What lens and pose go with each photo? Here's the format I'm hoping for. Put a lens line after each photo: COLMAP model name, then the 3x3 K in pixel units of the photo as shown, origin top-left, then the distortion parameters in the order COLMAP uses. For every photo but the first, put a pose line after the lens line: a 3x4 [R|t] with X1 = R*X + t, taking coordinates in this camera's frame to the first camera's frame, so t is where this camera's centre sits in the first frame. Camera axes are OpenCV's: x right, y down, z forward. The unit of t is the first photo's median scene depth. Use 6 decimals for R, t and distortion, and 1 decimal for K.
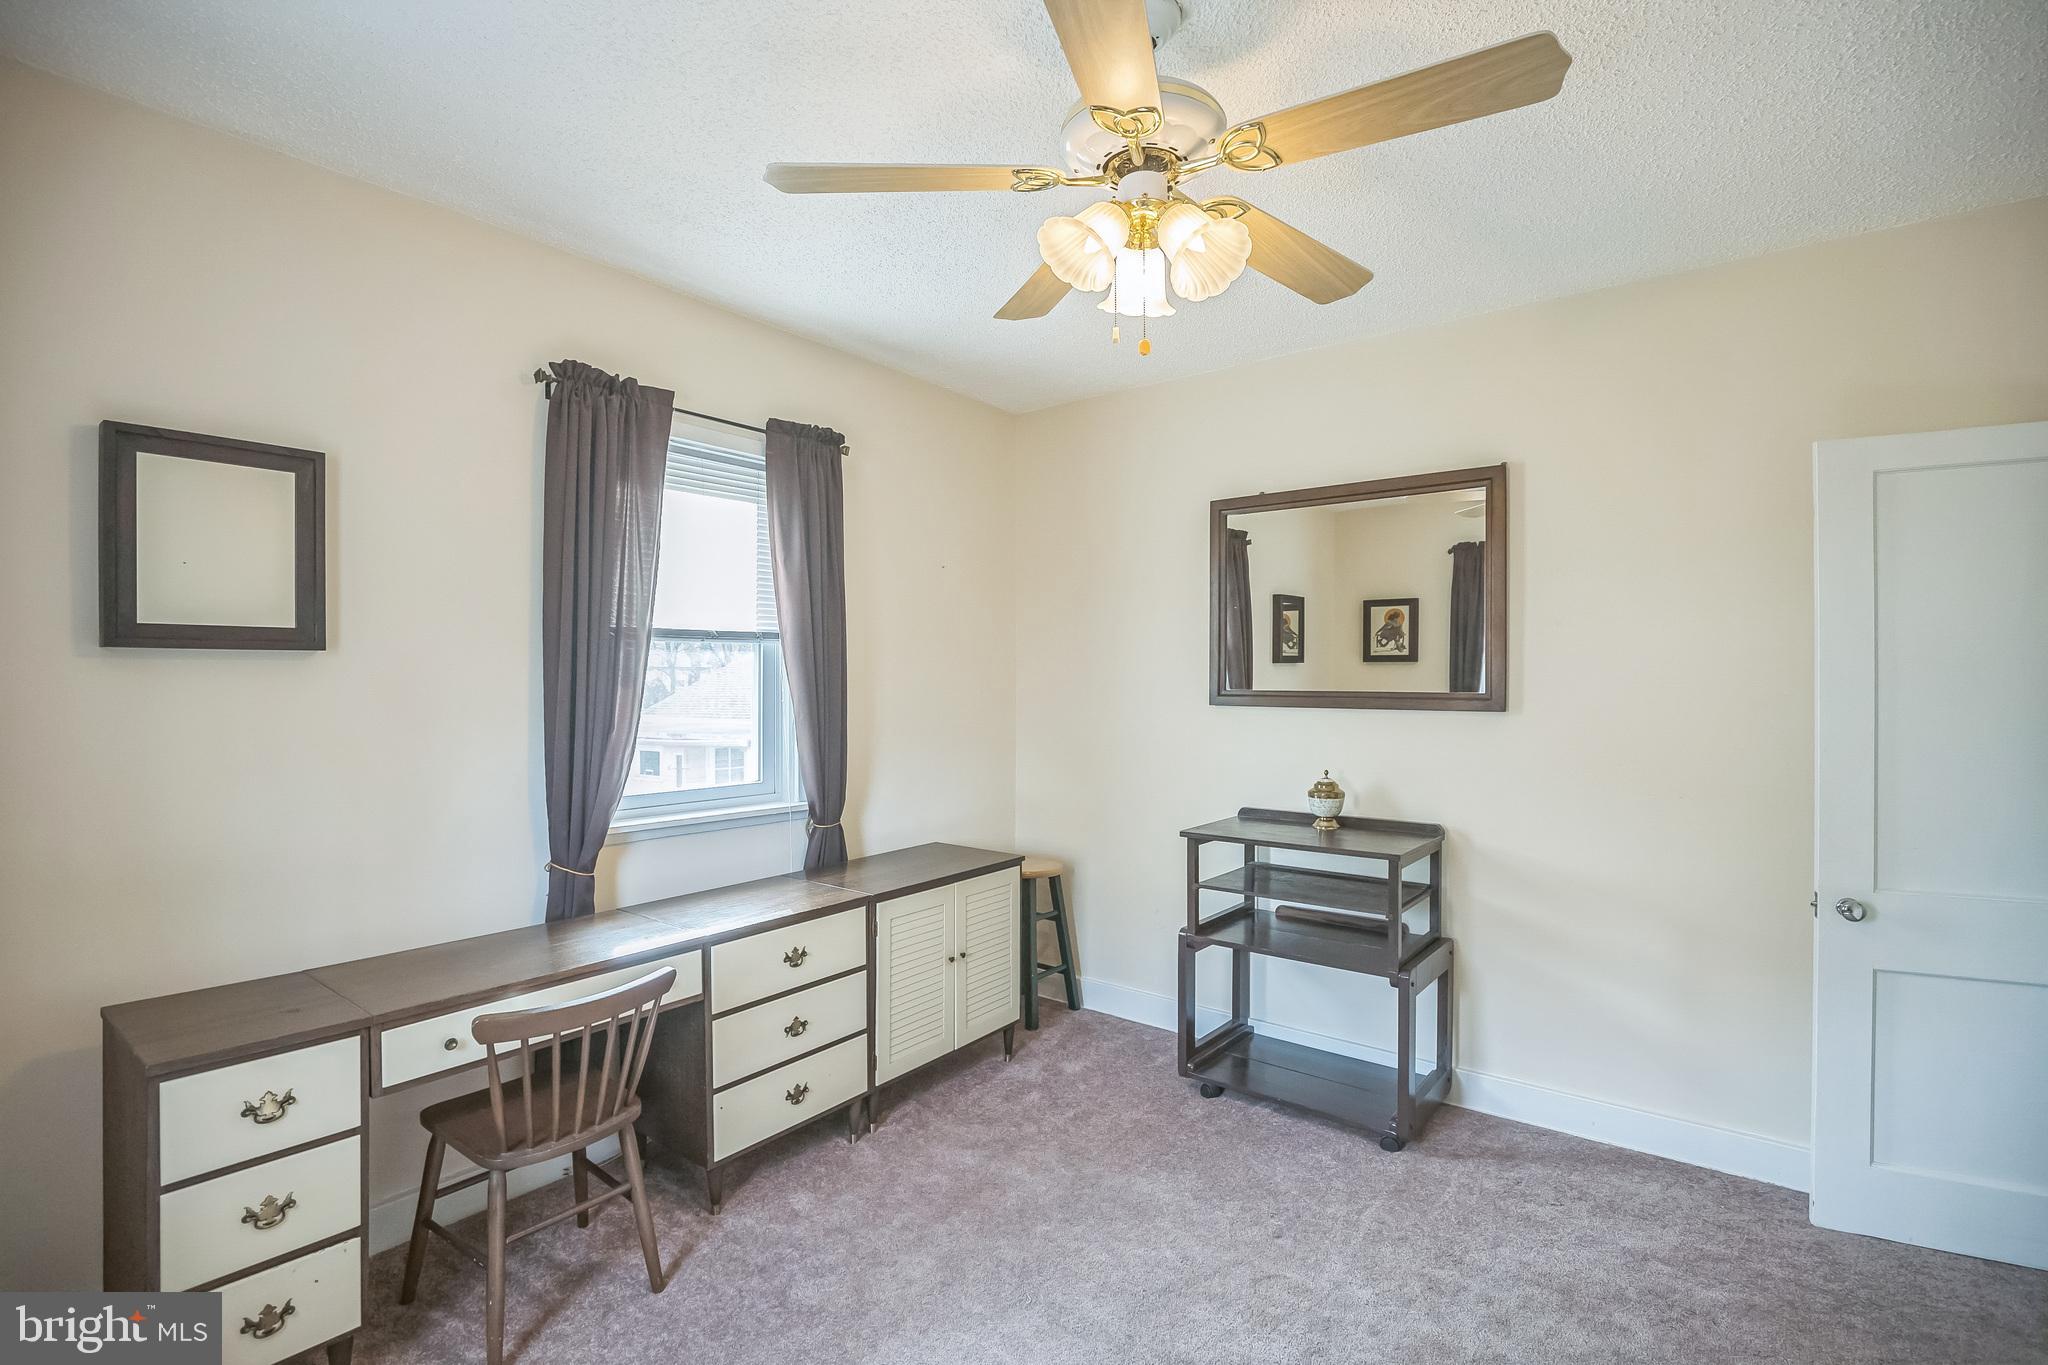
lens RADIAL K [[955.9, 0, 1018.3], [0, 955.9, 674.0], [0, 0, 1]] dist [-0.028003, 0.000124]
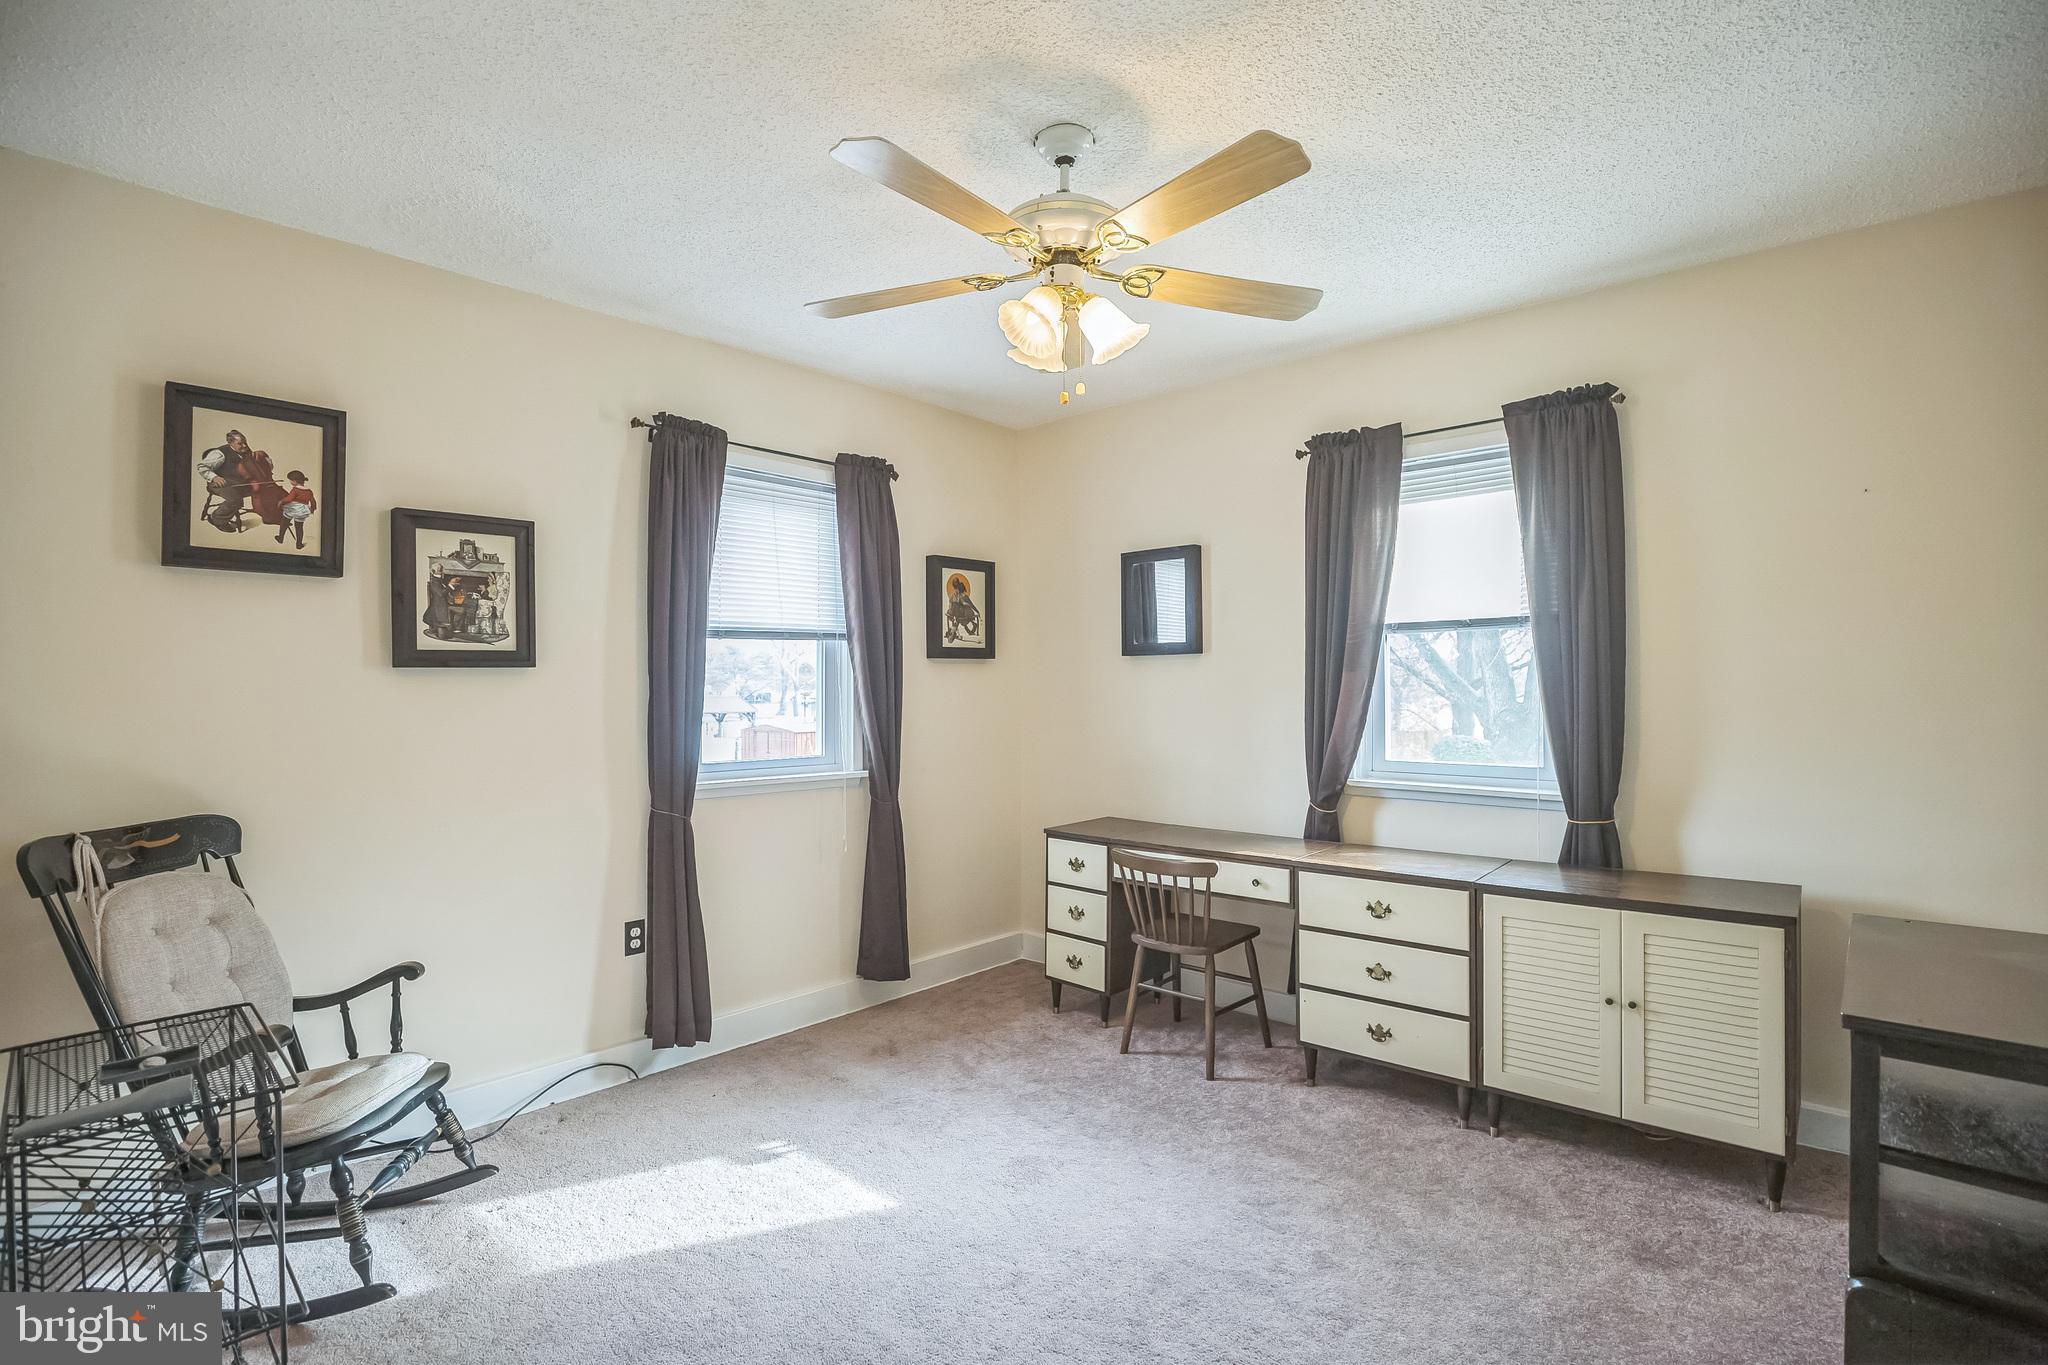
lens RADIAL K [[955.9, 0, 1018.3], [0, 955.9, 674.0], [0, 0, 1]] dist [-0.028003, 0.000124]
pose [[-0.081046, -0.019639, -0.996517, 0.868981], [0.004573, 0.999788, -0.020075, 0.038571], [0.996700, -0.006184, -0.080939, 0.632417]]
